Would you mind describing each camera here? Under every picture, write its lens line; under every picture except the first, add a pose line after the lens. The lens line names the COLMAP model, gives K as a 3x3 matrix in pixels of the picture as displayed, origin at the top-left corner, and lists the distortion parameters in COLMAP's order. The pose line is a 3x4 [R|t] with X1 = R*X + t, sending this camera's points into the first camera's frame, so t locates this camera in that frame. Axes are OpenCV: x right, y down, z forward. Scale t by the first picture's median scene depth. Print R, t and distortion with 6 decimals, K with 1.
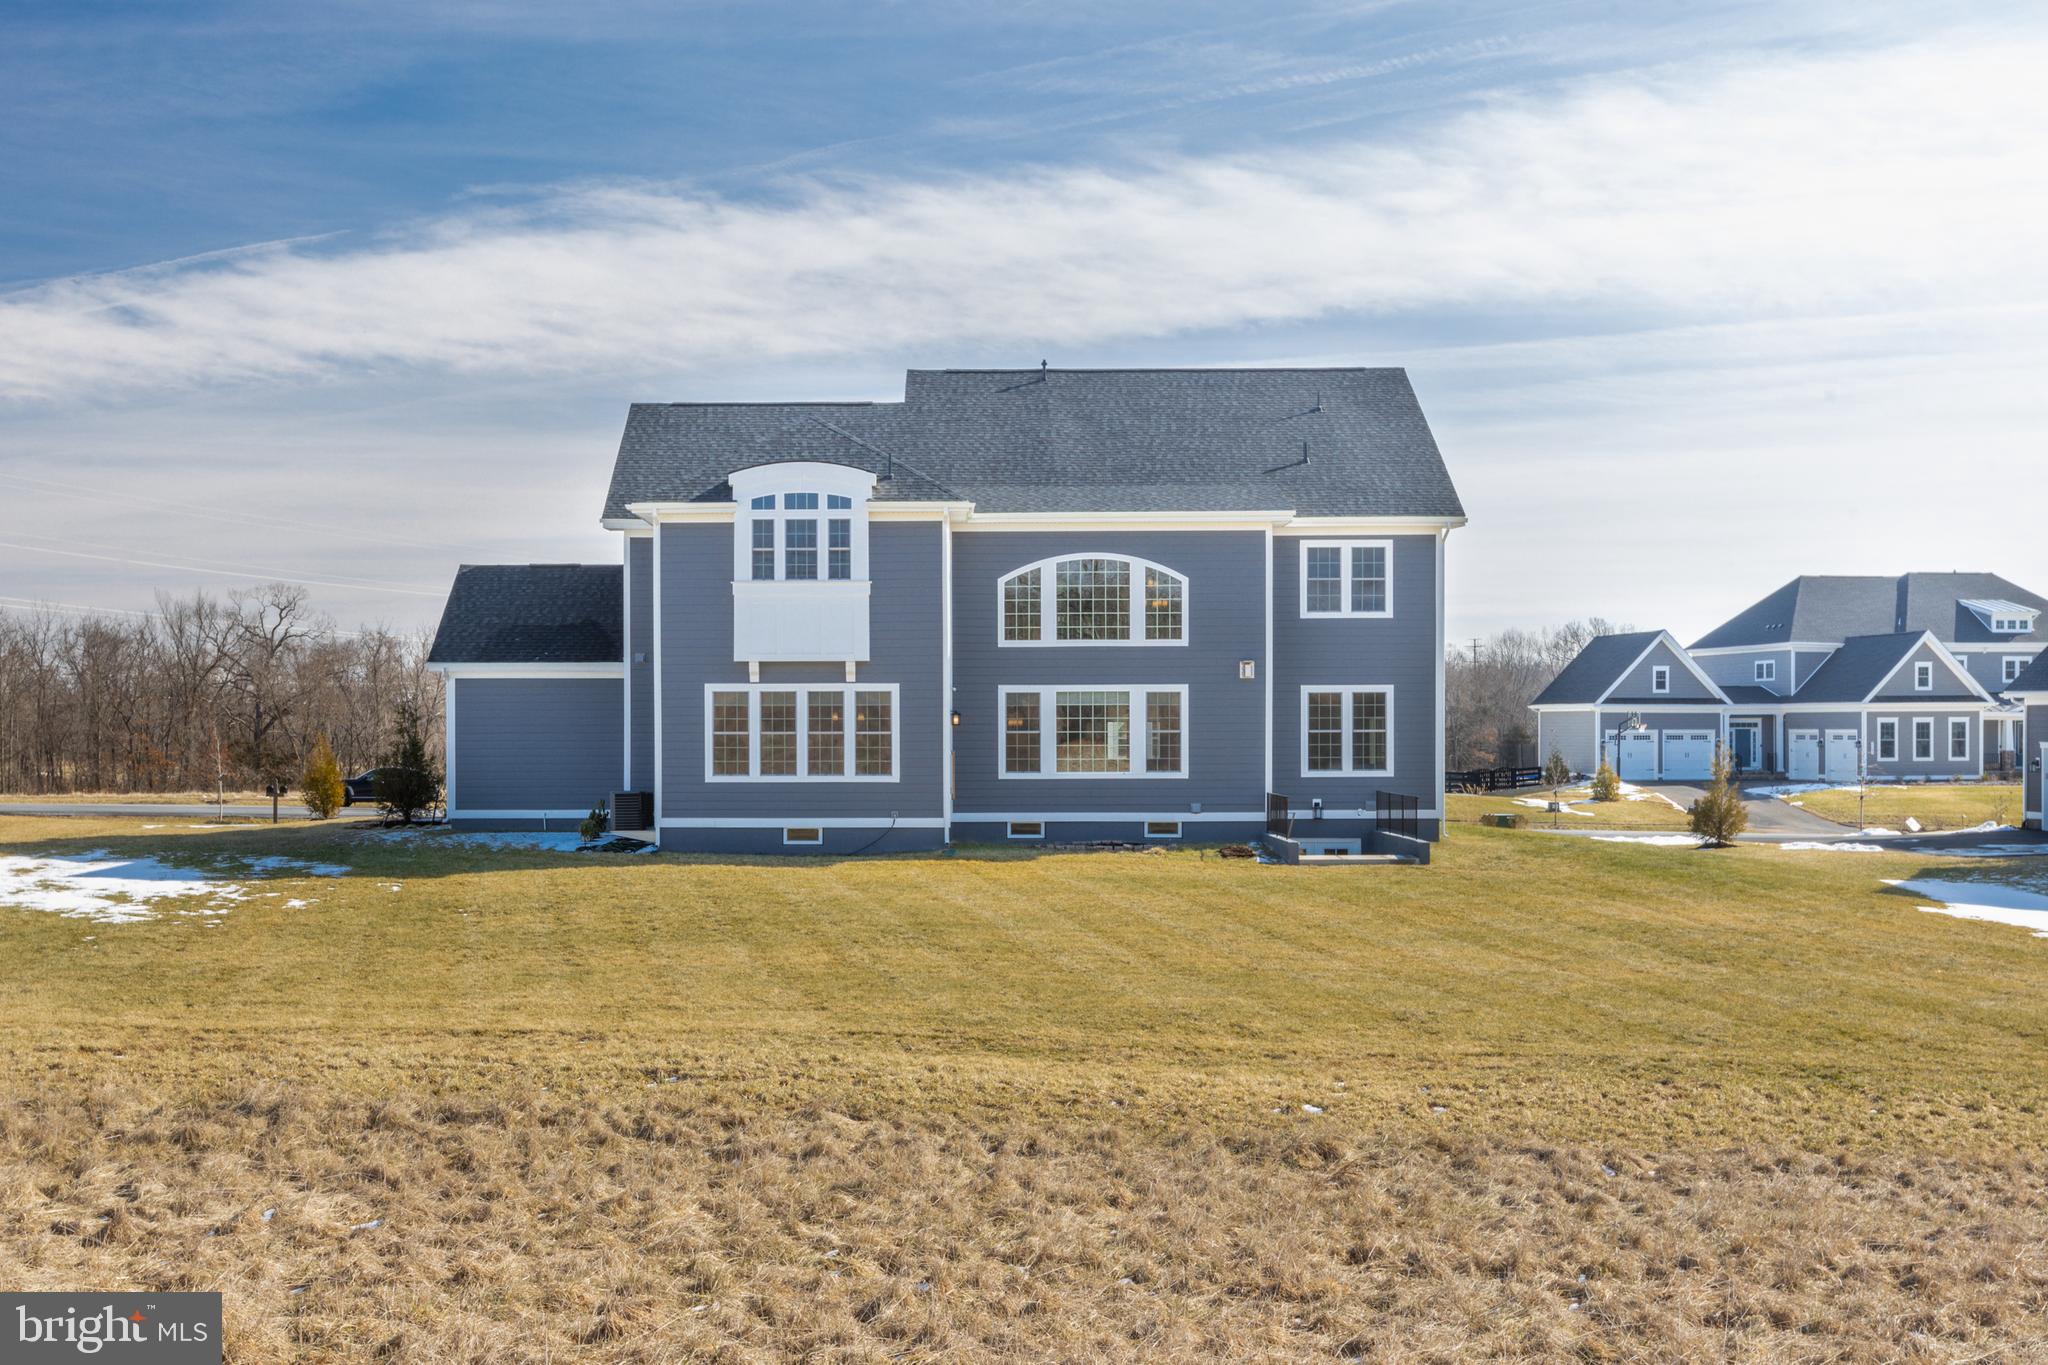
lens RADIAL K [[2066.6, 0, 1022.9], [0, 2066.6, 685.0], [0, 0, 1]] dist [0.000042, 0.000000]
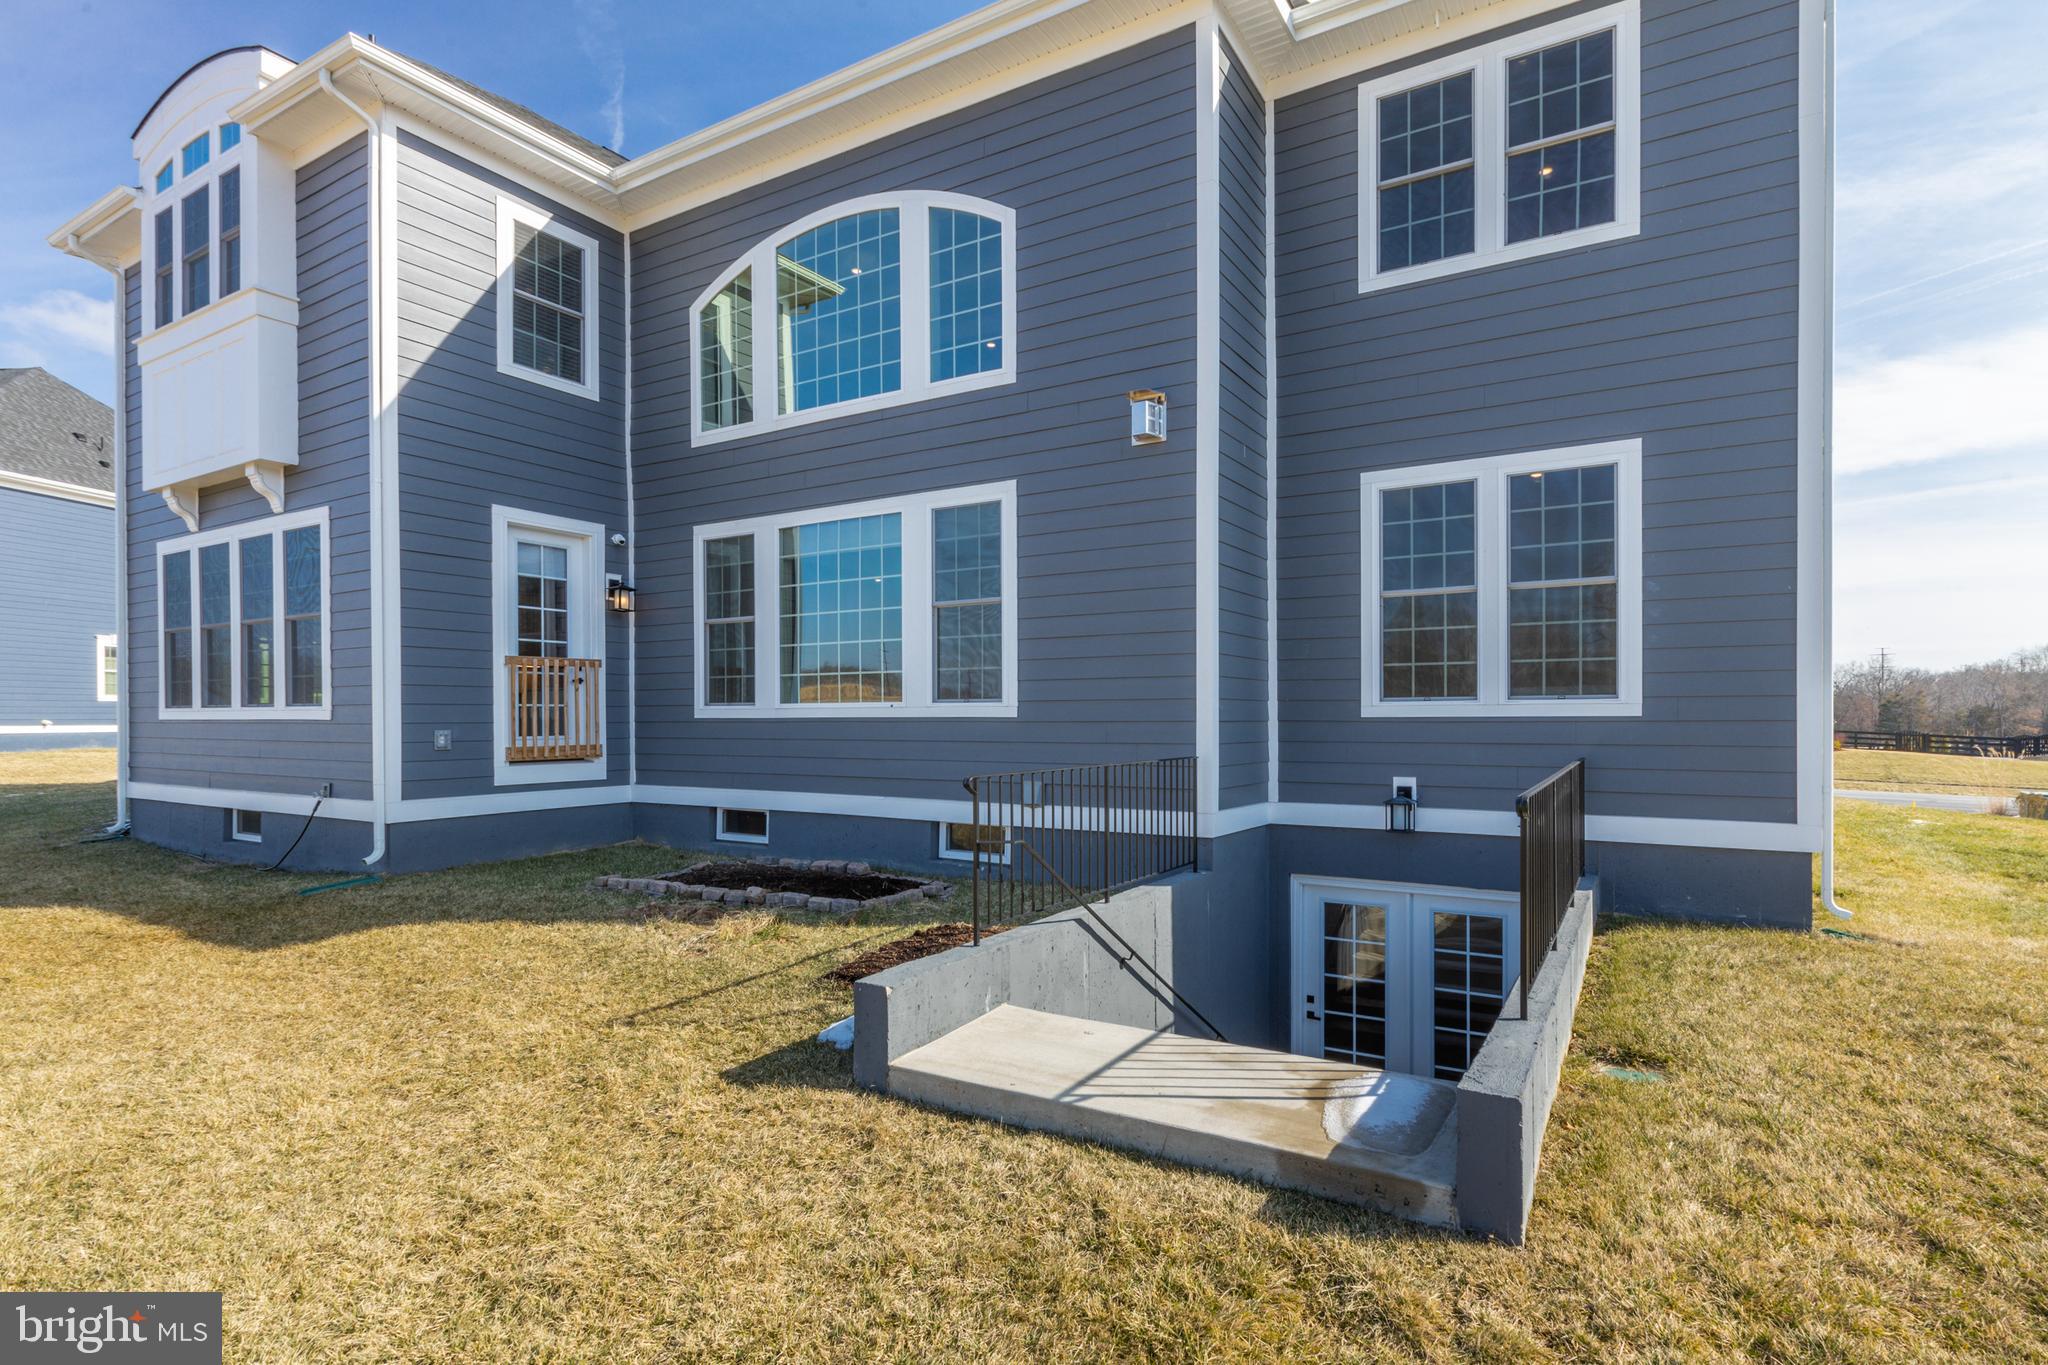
lens RADIAL K [[1082.8, 0, 1027.2], [0, 1082.8, 696.6], [0, 0, 1]] dist [0.000689, 0.000288]
pose [[0.868597, -0.005503, -0.495488, 0.183149], [0.015937, 0.999731, 0.016834, 0.037357], [0.495263, -0.022519, 0.868451, 0.817380]]
